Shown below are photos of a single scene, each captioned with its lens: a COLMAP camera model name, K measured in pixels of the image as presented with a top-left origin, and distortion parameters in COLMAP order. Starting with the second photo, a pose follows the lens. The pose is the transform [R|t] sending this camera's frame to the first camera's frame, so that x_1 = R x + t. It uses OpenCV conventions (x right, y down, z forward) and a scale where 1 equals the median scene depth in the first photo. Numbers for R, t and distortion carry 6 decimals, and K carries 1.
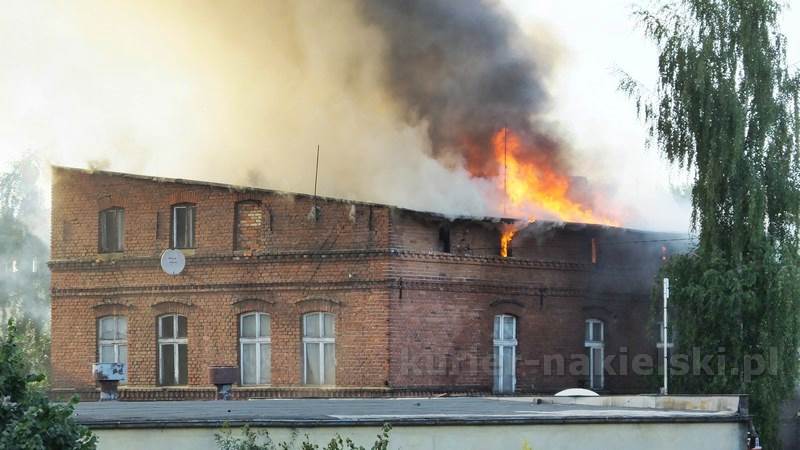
lens RADIAL K [[3223.1, 0, 400.0], [0, 3223.1, 225.0], [0, 0, 1]] dist [0.117888, 1.938054]
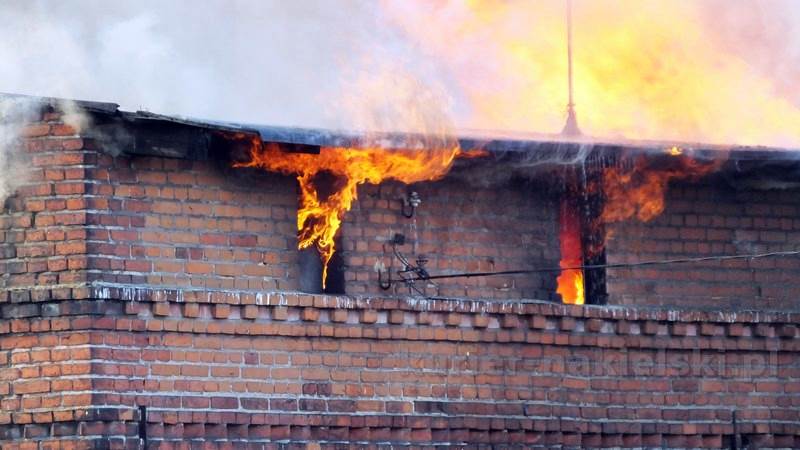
lens RADIAL K [[1551.7, 0, 400.0], [0, 1551.7, 225.0], [0, 0, 1]] dist [0.032821, 0.041567]
pose [[0.999108, -0.028426, -0.031242, 0.022582], [0.027974, 0.999499, -0.014815, 0.005107], [0.031647, 0.013928, 0.999402, 0.858319]]
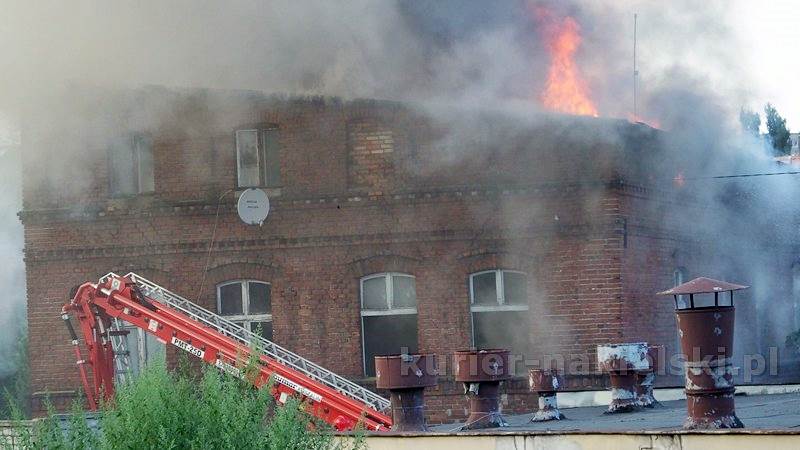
lens RADIAL K [[3223.1, 0, 400.0], [0, 3223.1, 225.0], [0, 0, 1]] dist [0.117888, 1.938054]
pose [[0.938681, -0.021517, 0.344113, -0.288035], [0.019347, 0.999765, 0.009738, 0.009378], [-0.344242, -0.002483, 0.938878, 0.326940]]
